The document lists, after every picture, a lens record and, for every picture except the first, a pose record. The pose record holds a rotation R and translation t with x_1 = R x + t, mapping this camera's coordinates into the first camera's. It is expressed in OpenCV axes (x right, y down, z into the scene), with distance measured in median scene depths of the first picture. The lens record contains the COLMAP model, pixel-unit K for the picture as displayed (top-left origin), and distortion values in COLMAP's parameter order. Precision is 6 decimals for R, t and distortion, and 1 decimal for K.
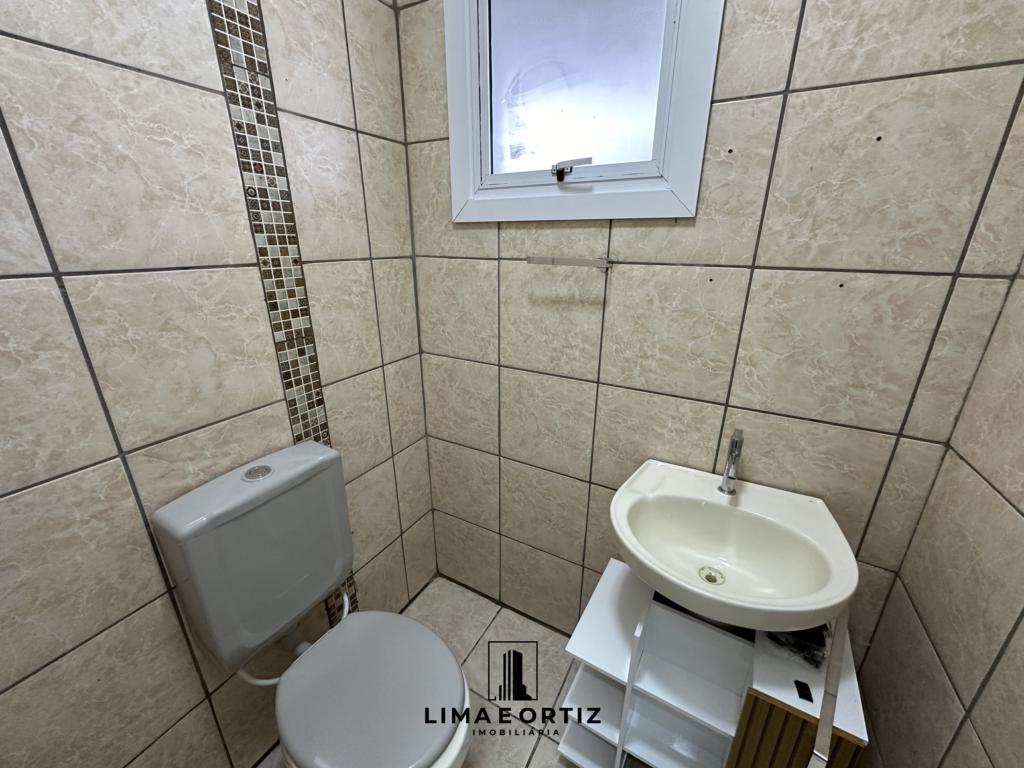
lens RADIAL K [[408.2, 0, 512.9], [0, 408.2, 382.6], [0, 0, 1]] dist [-0.002163, 0.000556]
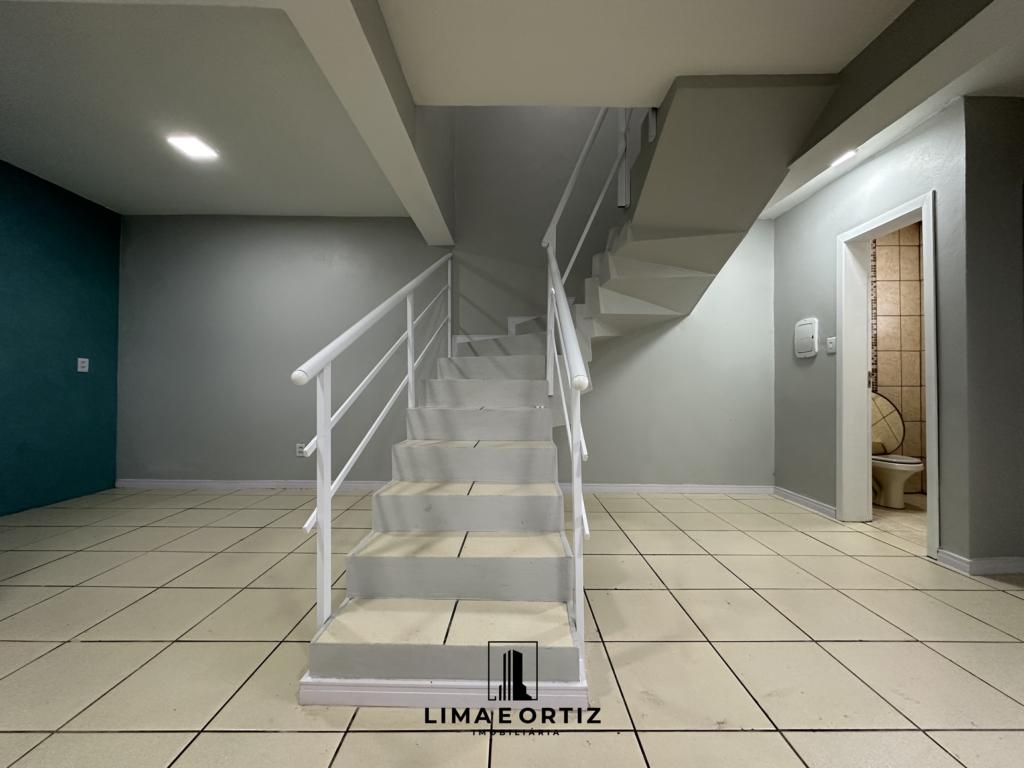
lens RADIAL K [[408.2, 0, 512.9], [0, 408.2, 382.6], [0, 0, 1]] dist [-0.002163, 0.000556]
pose [[0.484466, -0.011143, -0.874739, 1.030876], [-0.291594, 0.940679, -0.173480, 1.460661], [0.824782, 0.339114, 0.452478, -3.053122]]
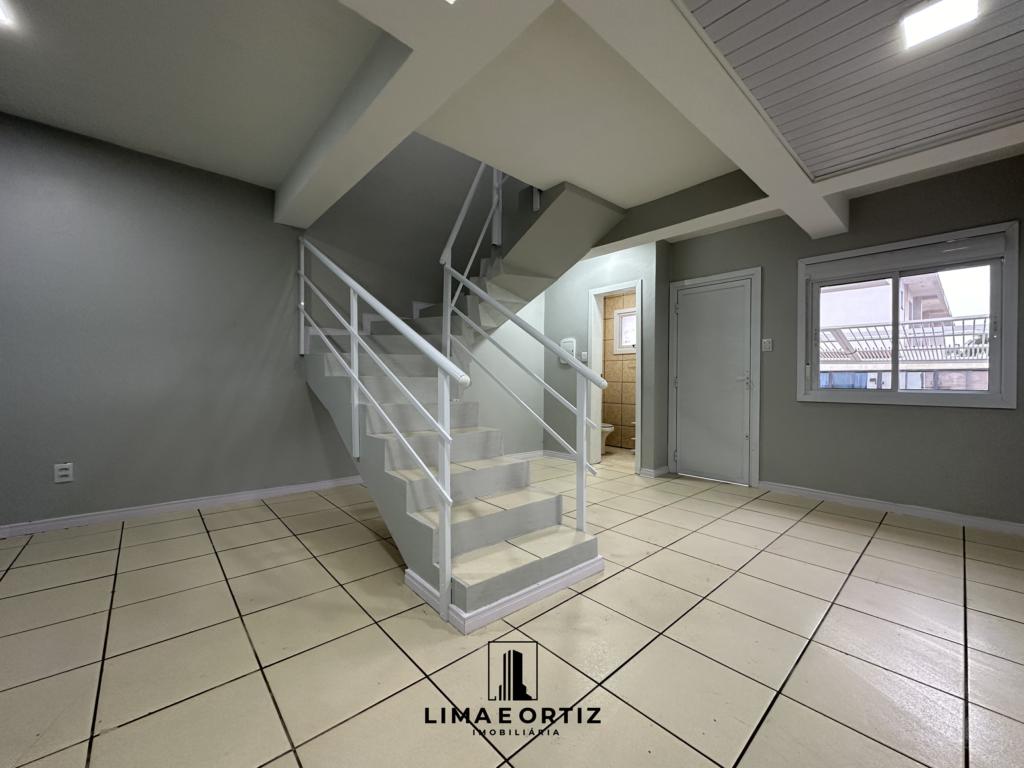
lens RADIAL K [[408.2, 0, 512.9], [0, 408.2, 382.6], [0, 0, 1]] dist [-0.002163, 0.000556]
pose [[0.943511, 0.009576, -0.331204, 0.398642], [-0.117792, 0.943979, -0.308266, 1.843318], [0.309698, 0.329865, 0.891783, -4.234515]]
